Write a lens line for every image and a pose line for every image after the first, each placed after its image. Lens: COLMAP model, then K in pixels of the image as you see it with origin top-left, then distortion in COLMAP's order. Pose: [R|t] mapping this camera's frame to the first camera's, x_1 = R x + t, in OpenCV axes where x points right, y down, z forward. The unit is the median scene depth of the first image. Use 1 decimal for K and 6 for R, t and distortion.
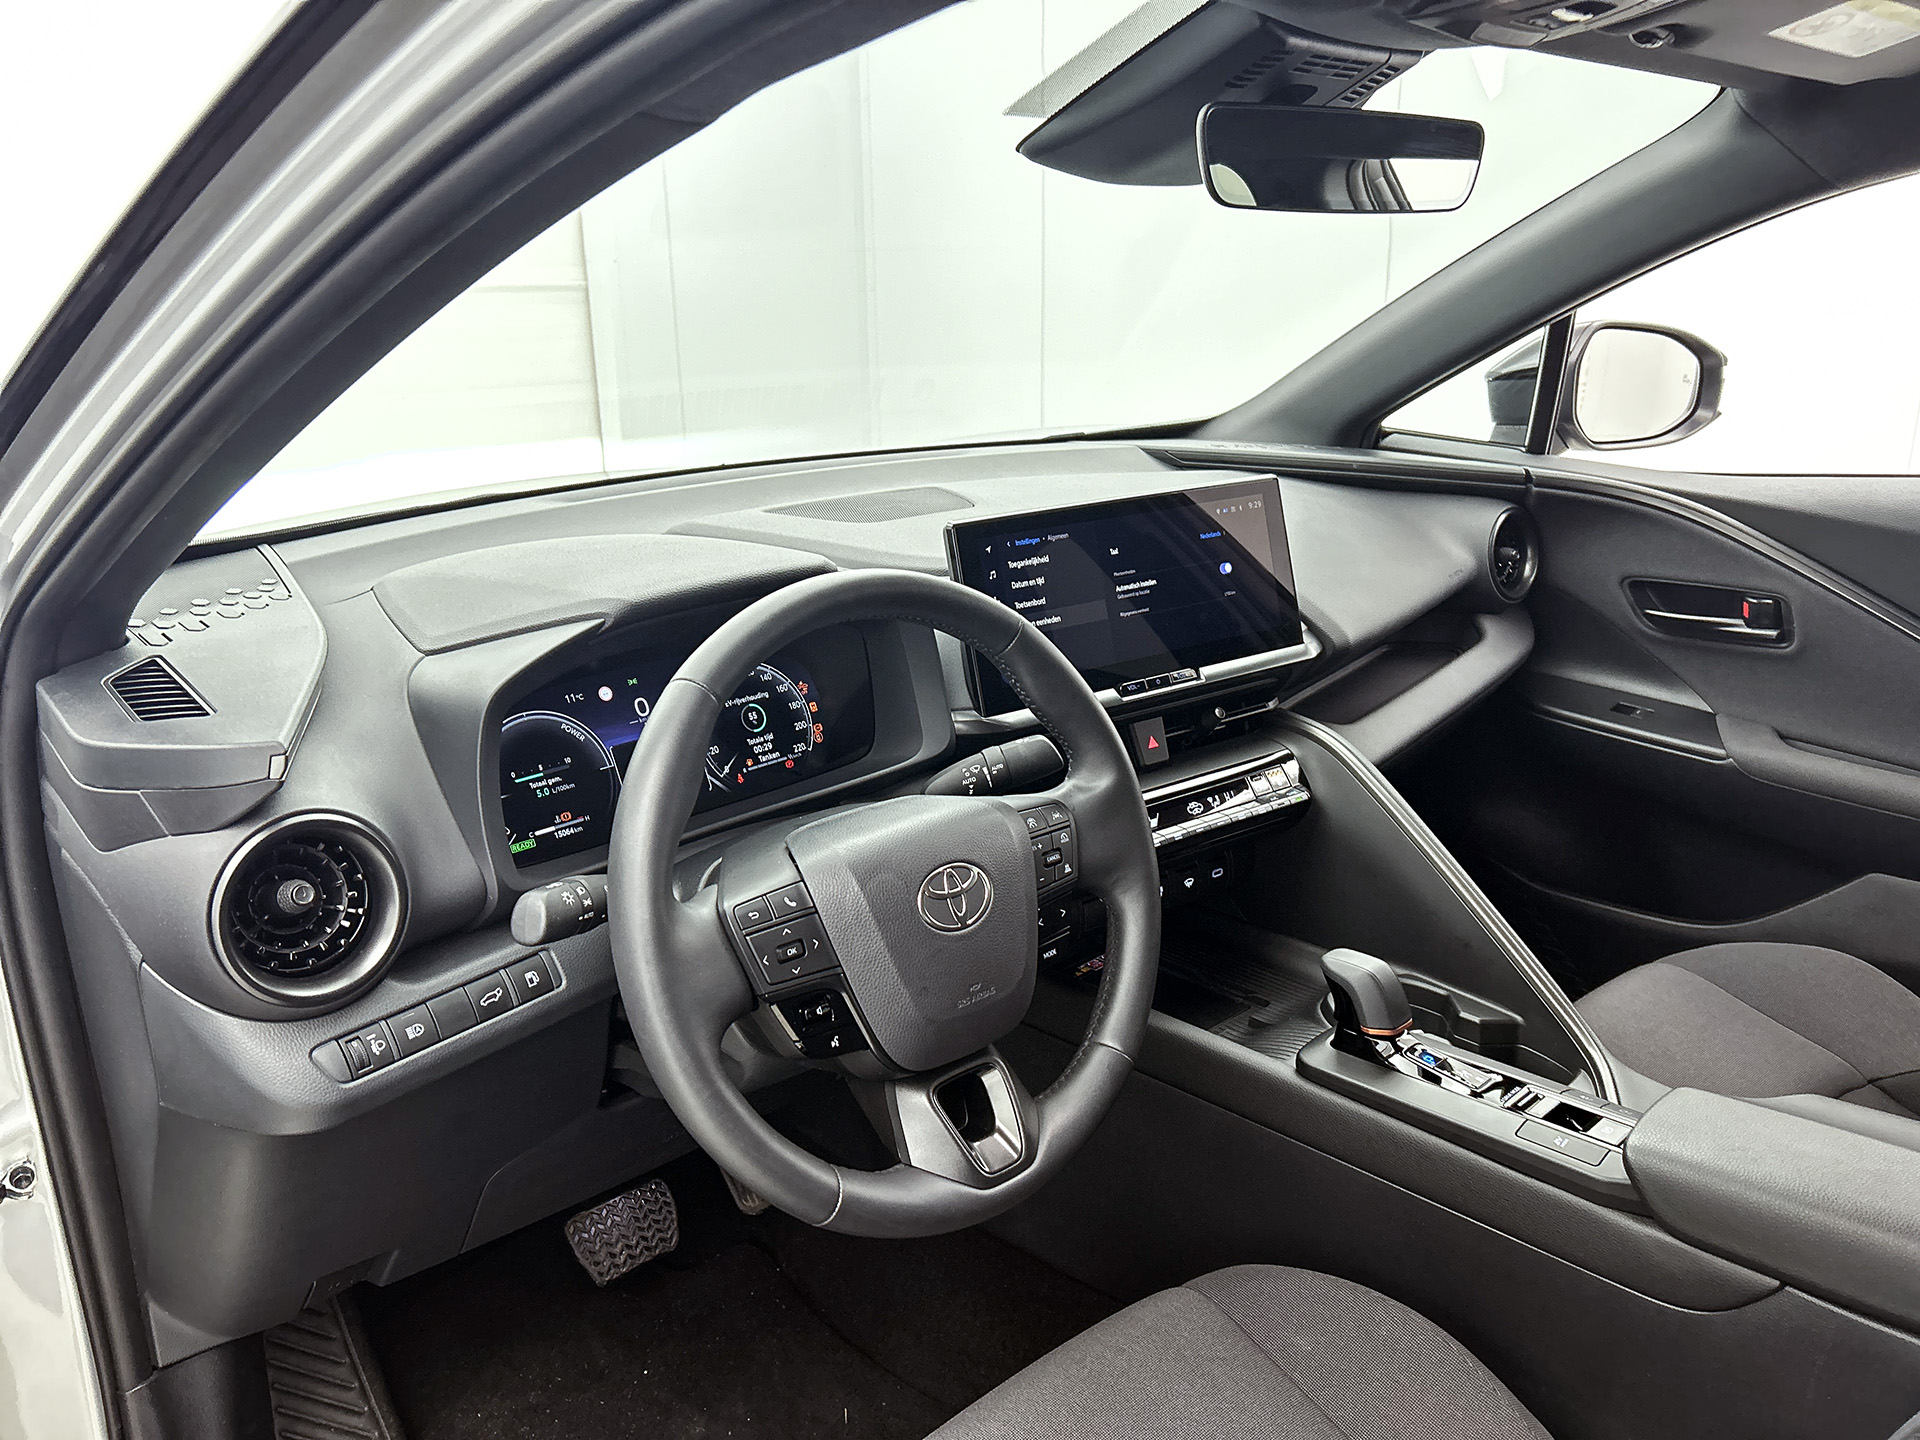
lens RADIAL K [[1450.1, 0, 994.9], [0, 1450.1, 721.6], [0, 0, 1]] dist [0.042203, -0.061050]
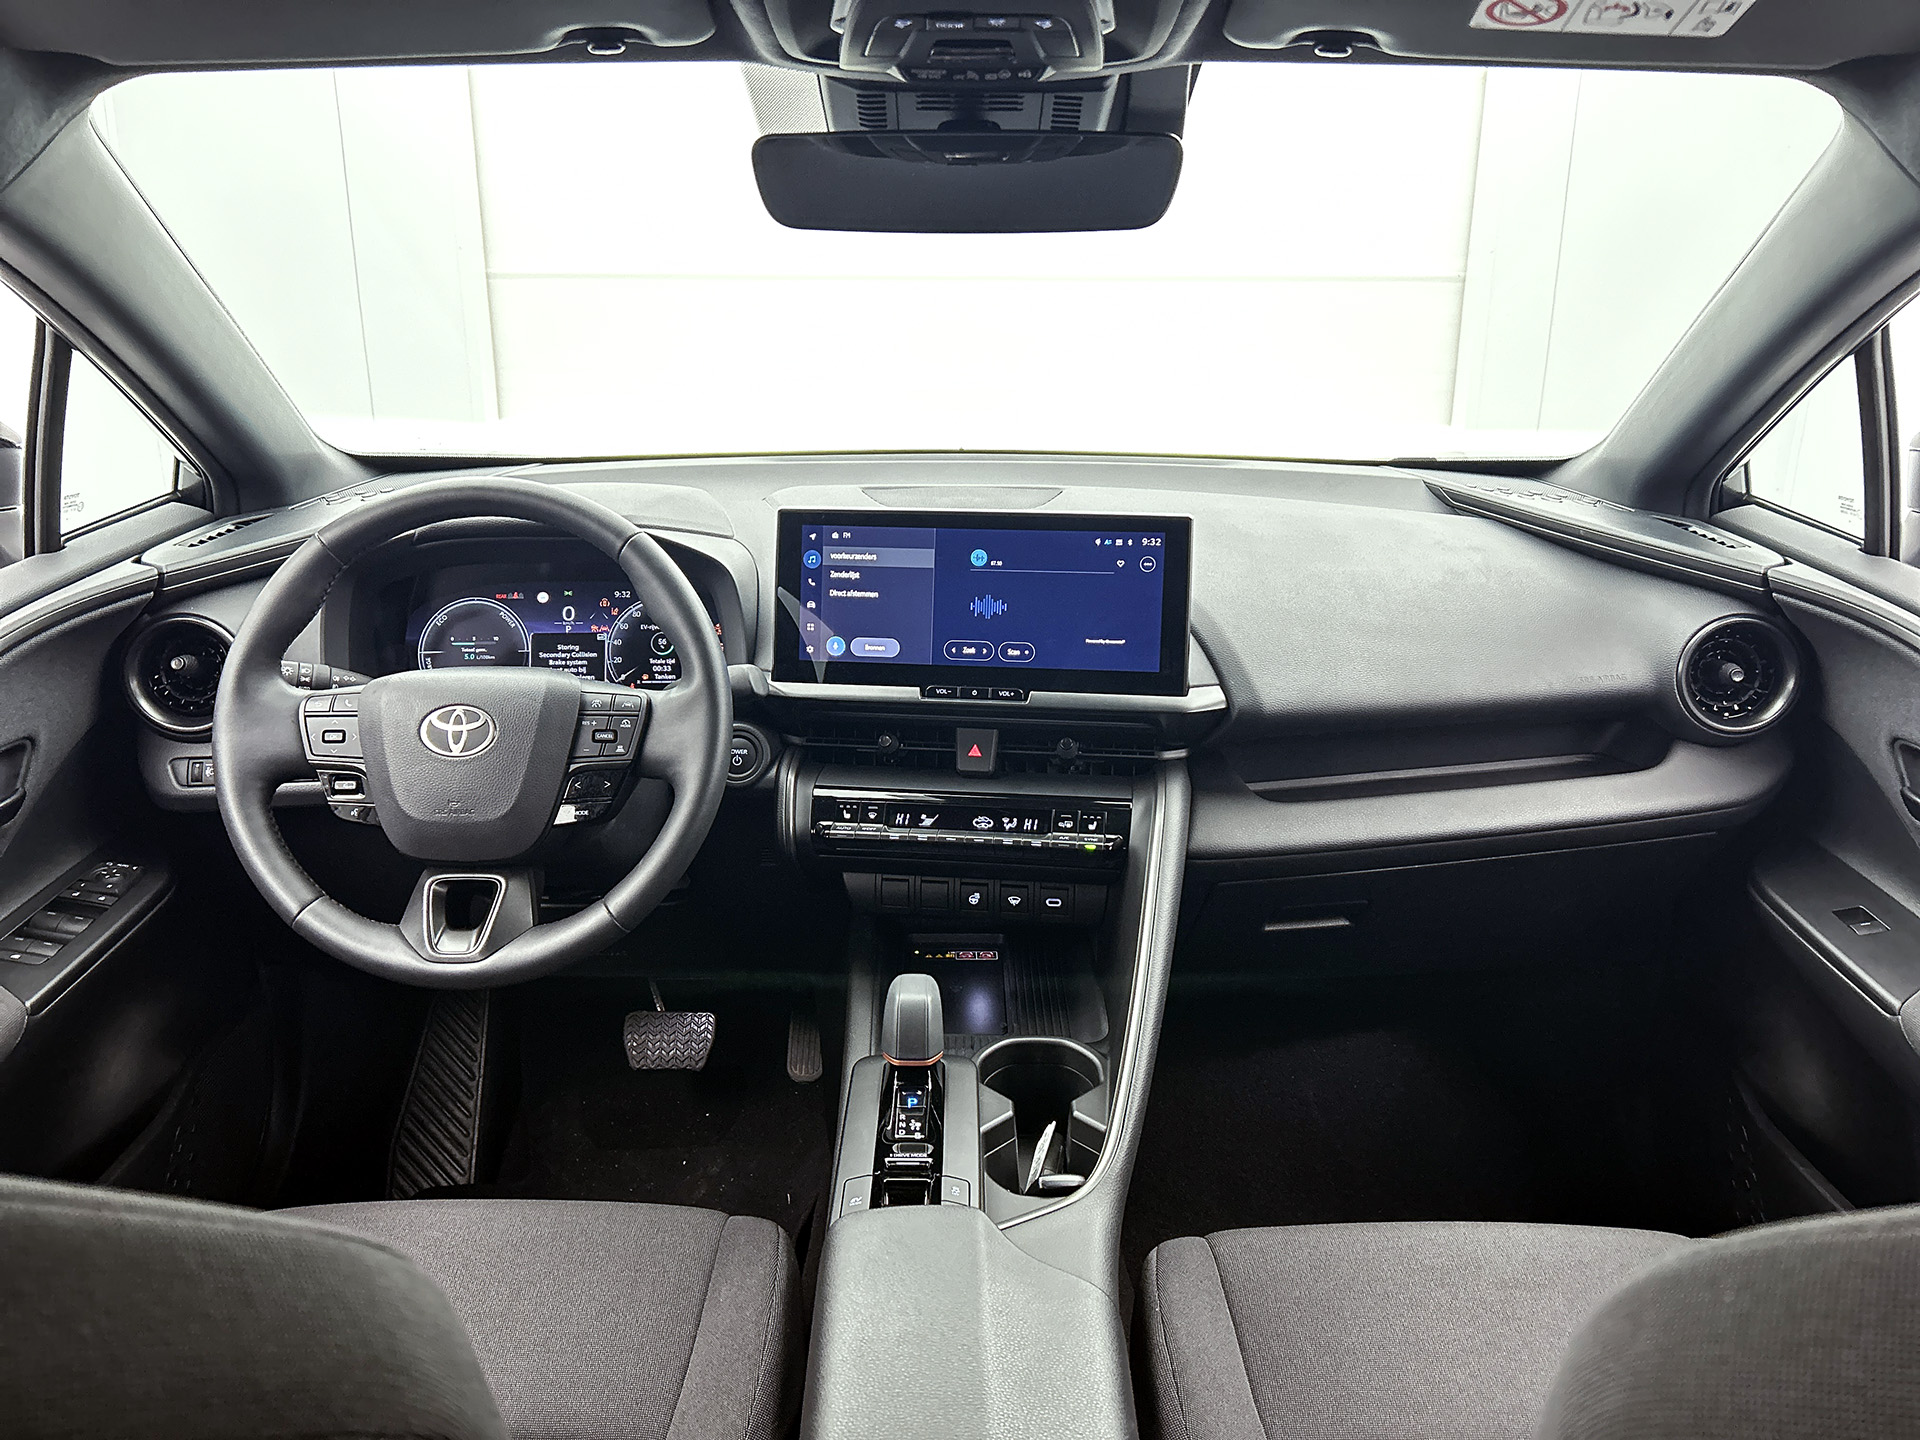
lens RADIAL K [[1450.1, 0, 991.8], [0, 1450.1, 705.3], [0, 0, 1]] dist [0.042203, -0.061050]
pose [[0.729123, 0.220007, -0.648057, 0.845200], [-0.218905, 0.972146, 0.083743, -0.115338], [0.648430, 0.080804, 0.756974, 0.250714]]
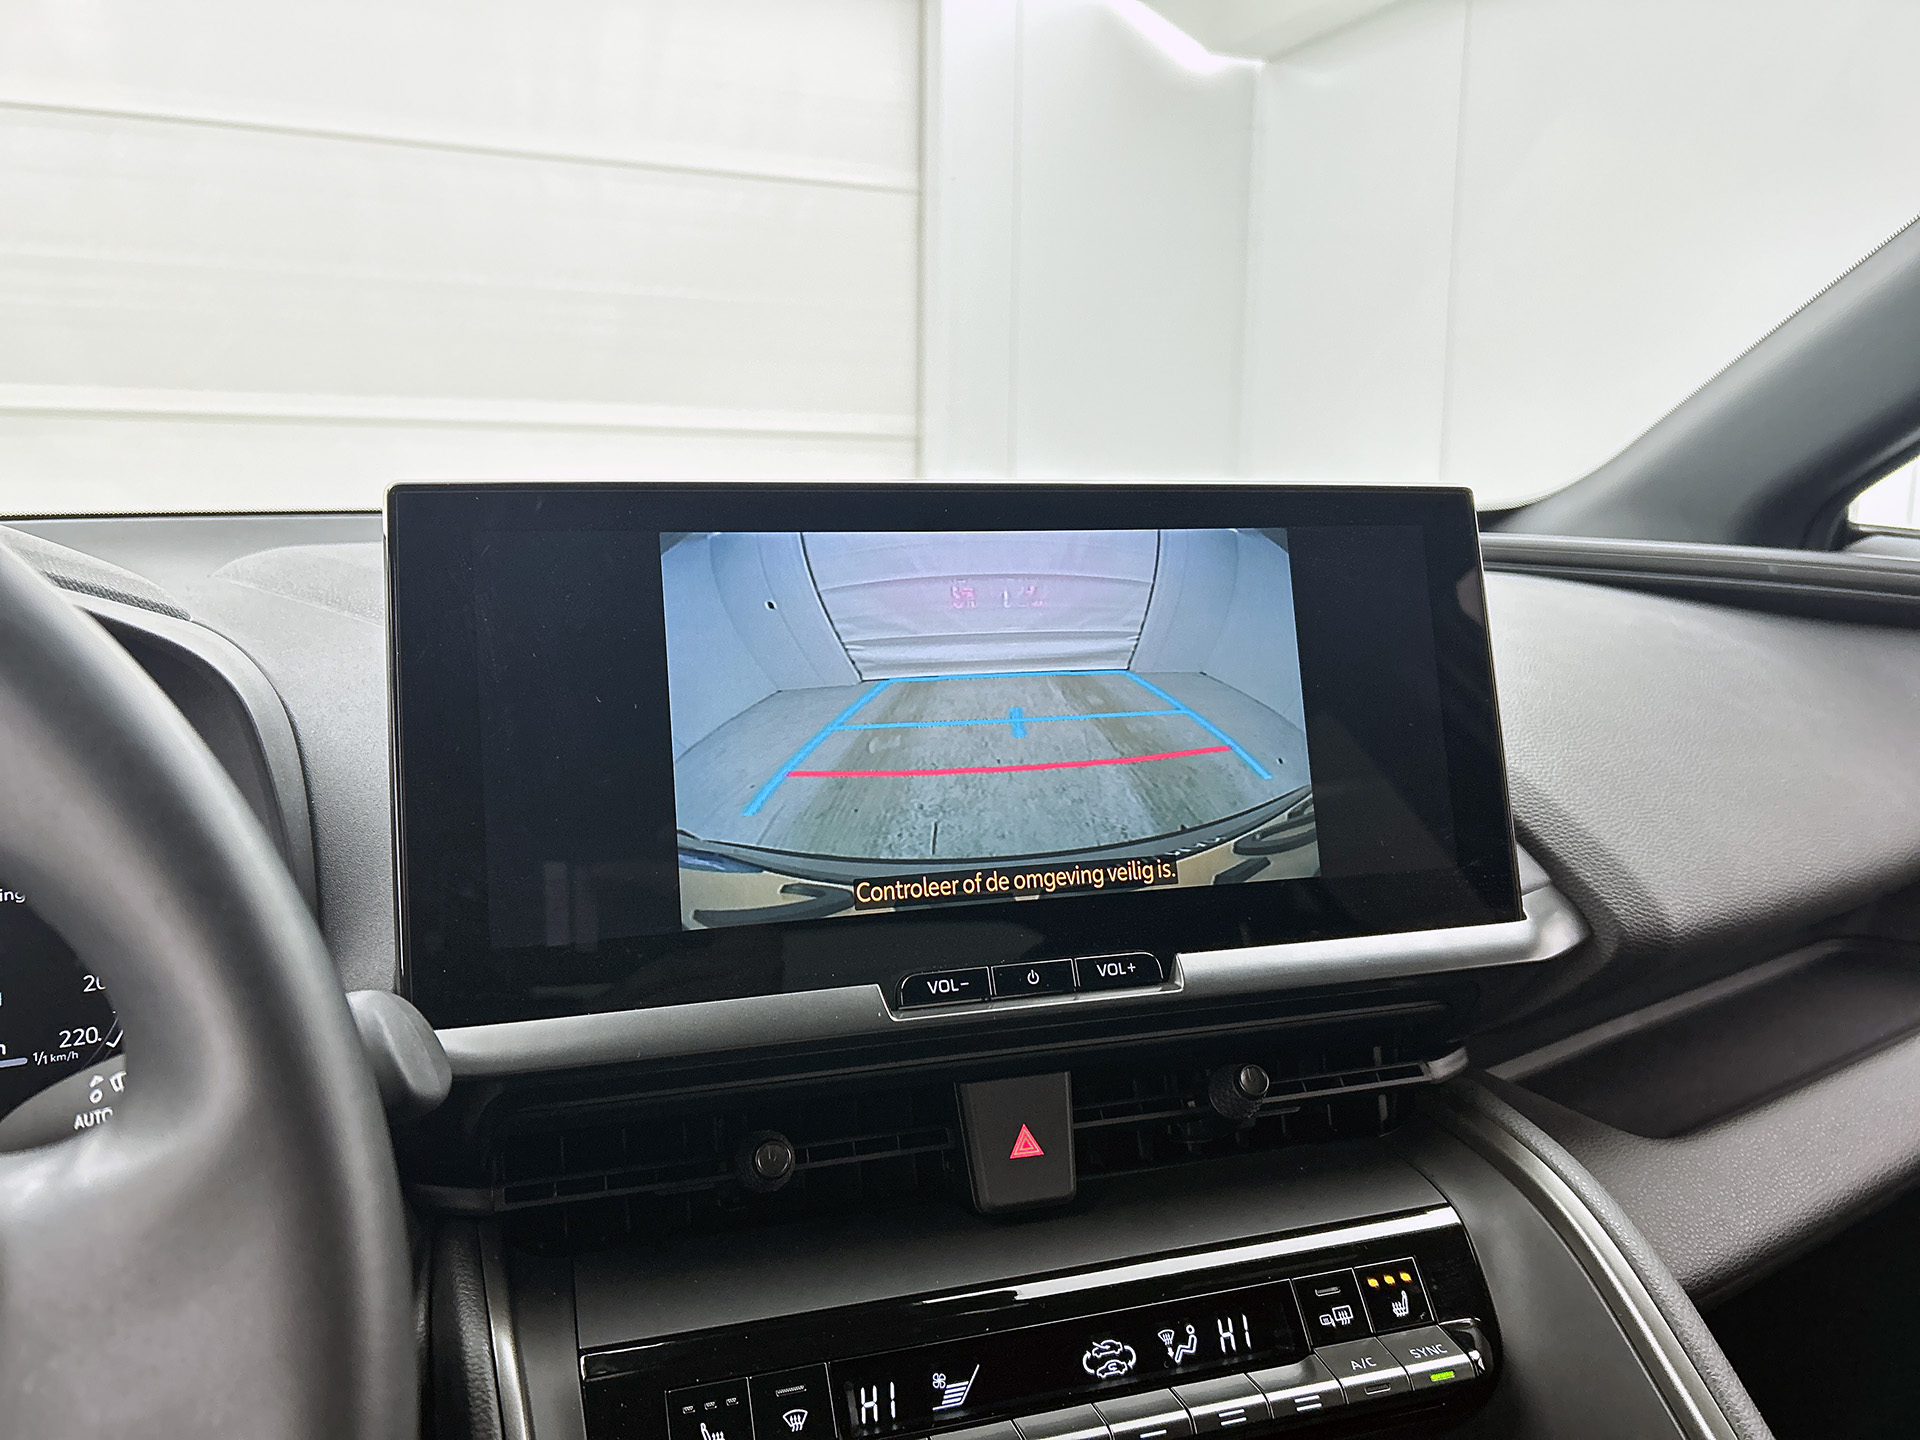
lens RADIAL K [[1450.1, 0, 962.8], [0, 1450.1, 705.8], [0, 0, 1]] dist [0.042203, -0.061050]
pose [[0.945237, 0.065560, -0.319733, 0.223607], [-0.115158, 0.983608, -0.138762, -0.045156], [0.305395, 0.167983, 0.937292, 0.689902]]
